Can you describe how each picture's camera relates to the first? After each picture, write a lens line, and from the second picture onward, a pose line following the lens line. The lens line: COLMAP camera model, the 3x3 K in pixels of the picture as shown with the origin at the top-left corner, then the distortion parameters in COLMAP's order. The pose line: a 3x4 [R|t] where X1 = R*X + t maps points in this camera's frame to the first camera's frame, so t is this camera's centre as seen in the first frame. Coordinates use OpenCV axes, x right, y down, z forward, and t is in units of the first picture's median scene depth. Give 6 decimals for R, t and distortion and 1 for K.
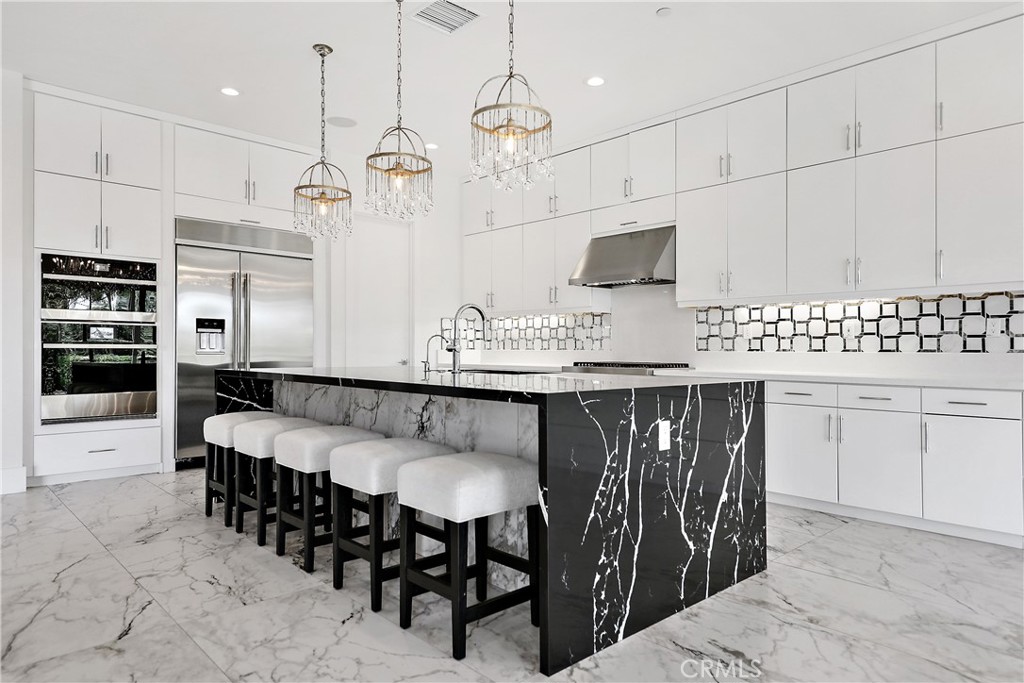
lens RADIAL K [[617.6, 0, 528.5], [0, 617.6, 348.4], [0, 0, 1]] dist [0.023060, -0.000158]
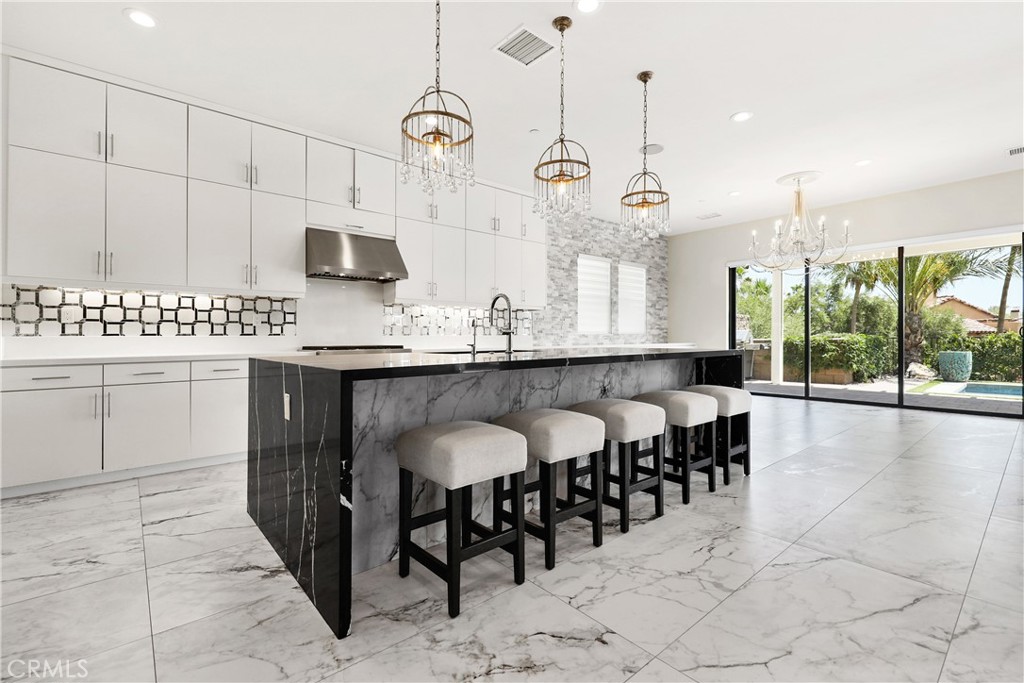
lens RADIAL K [[454.7, 0, 489.4], [0, 454.7, 329.7], [0, 0, 1]] dist [0.017582, -0.002006]
pose [[0.086855, 0.006334, 0.996201, -1.011411], [0.001206, 0.999978, -0.006463, 0.001555], [-0.996220, 0.001762, 0.086845, 0.995296]]
